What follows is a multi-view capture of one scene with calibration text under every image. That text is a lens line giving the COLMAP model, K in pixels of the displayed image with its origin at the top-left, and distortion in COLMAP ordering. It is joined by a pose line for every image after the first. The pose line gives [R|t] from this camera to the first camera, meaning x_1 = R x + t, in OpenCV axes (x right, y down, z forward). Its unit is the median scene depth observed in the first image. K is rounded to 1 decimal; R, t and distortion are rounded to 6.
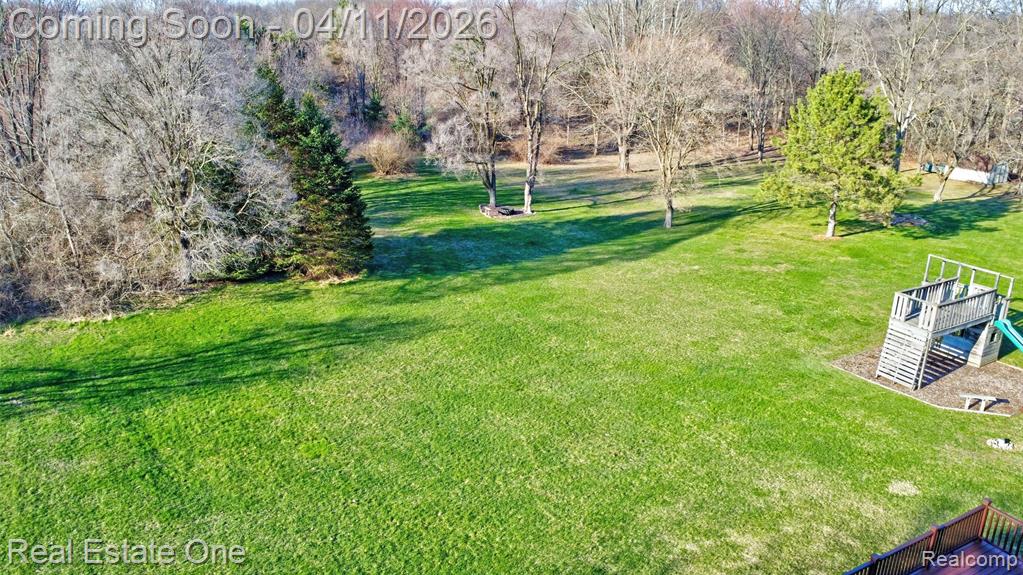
lens RADIAL K [[750.2, 0, 527.3], [0, 750.2, 296.3], [0, 0, 1]] dist [-0.021006, -0.023253]
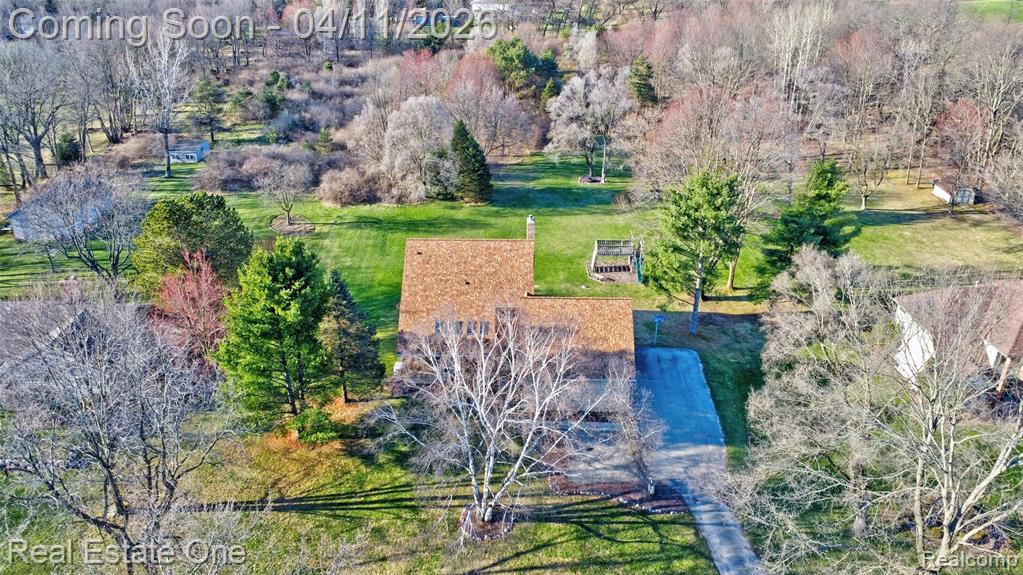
lens RADIAL K [[750.2, 0, 524.7], [0, 750.2, 300.8], [0, 0, 1]] dist [-0.021006, -0.023253]
pose [[0.862234, 0.215325, -0.458463, 1.378028], [-0.153539, 0.973664, 0.168536, -0.188251], [0.482679, -0.074925, 0.872587, -1.461463]]
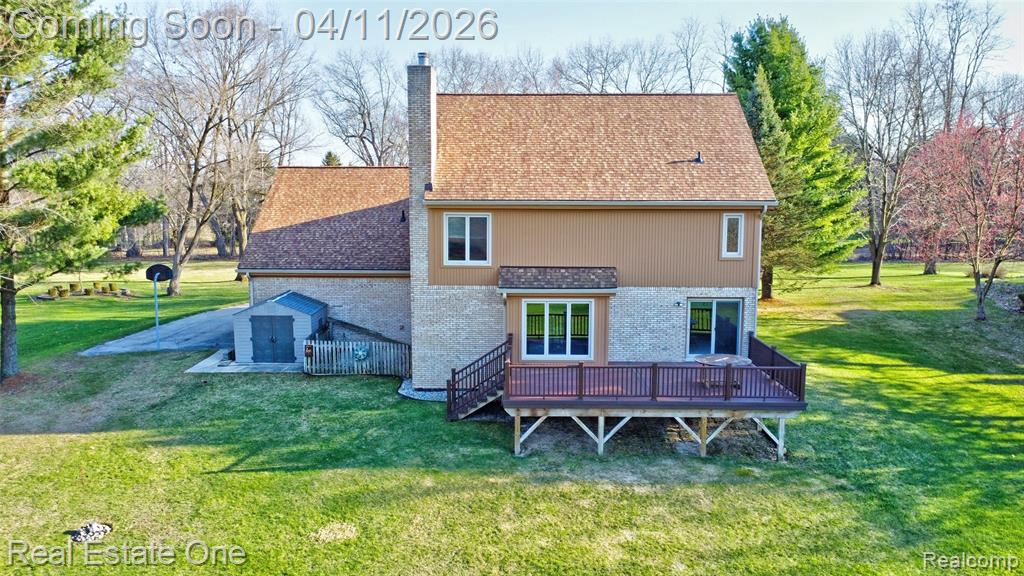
lens RADIAL K [[750.9, 0, 509.1], [0, 750.9, 291.2], [0, 0, 1]] dist [-0.021006, -0.023253]
pose [[-0.841474, -0.077944, 0.534645, -0.013025], [0.160475, 0.908830, 0.385066, -0.136500], [-0.515915, 0.409820, -0.752249, 0.852180]]
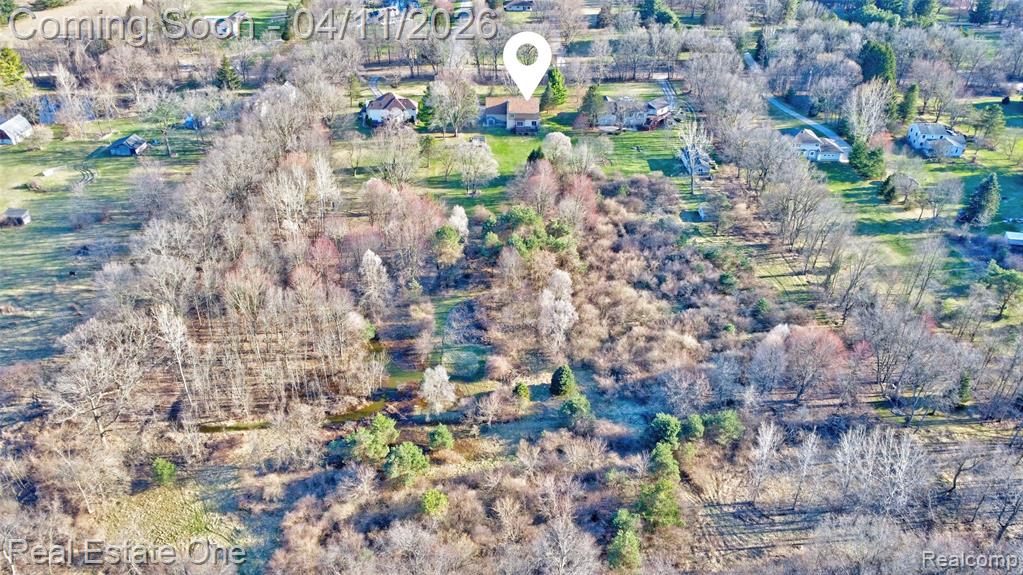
lens RADIAL K [[750.2, 0, 510.6], [0, 750.2, 284.9], [0, 0, 1]] dist [-0.021006, -0.023253]
pose [[-0.858378, -0.302890, 0.414059, -3.278397], [0.135493, 0.644596, 0.752421, -4.553037], [-0.494802, 0.701964, -0.512268, 5.460587]]
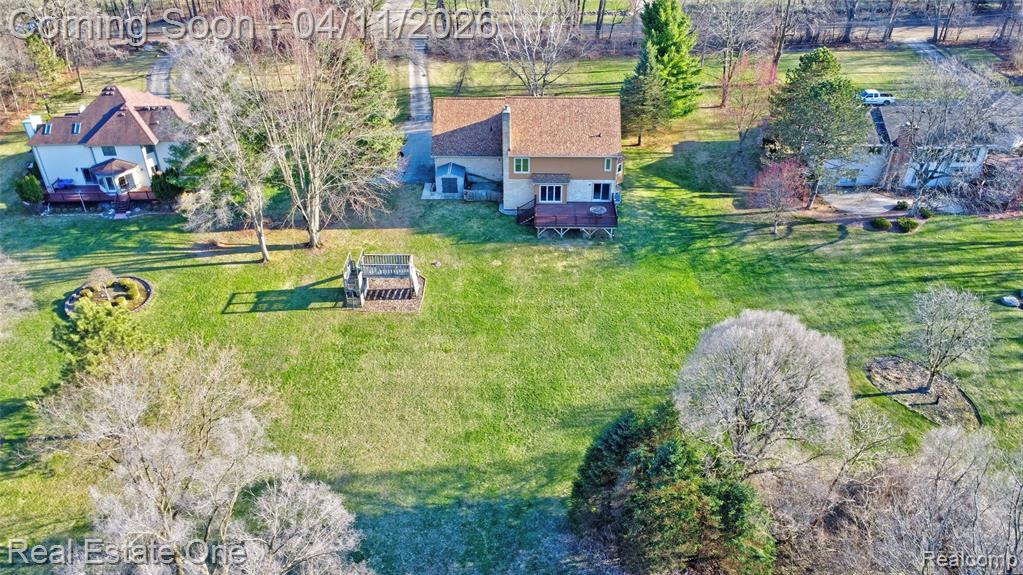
lens RADIAL K [[750.2, 0, 514.3], [0, 750.2, 286.5], [0, 0, 1]] dist [-0.021006, -0.023253]
pose [[-0.843272, -0.308736, 0.439971, -0.616104], [0.164446, 0.631120, 0.758053, -1.291903], [-0.511713, 0.711597, -0.481436, 1.592778]]
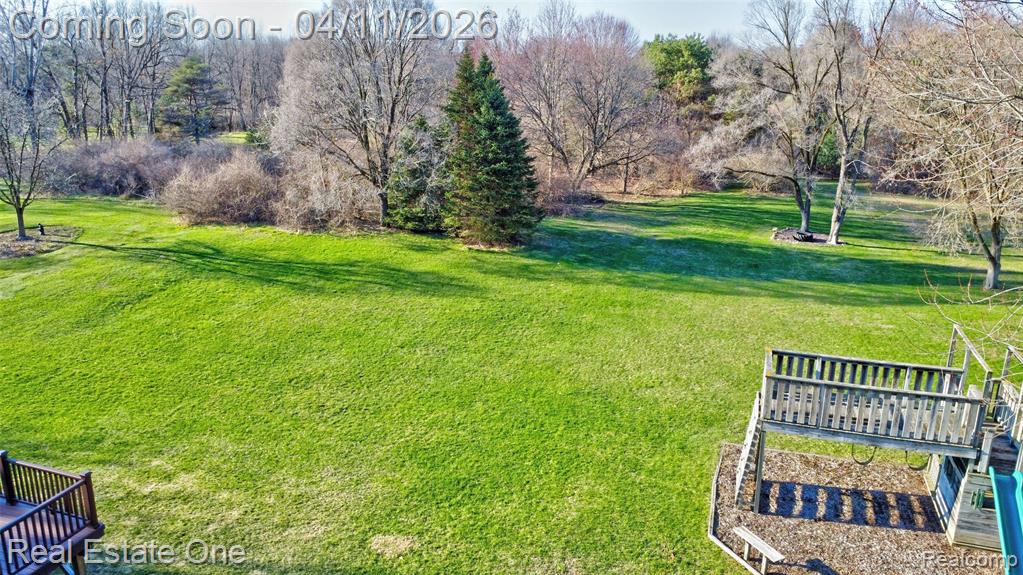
lens RADIAL K [[750.2, 0, 508.1], [0, 750.2, 287.7], [0, 0, 1]] dist [-0.021006, -0.023253]
pose [[0.653227, 0.194406, -0.731780, 0.651033], [-0.242681, 0.969245, 0.040861, -0.020985], [0.717217, 0.150898, 0.680315, 0.346425]]
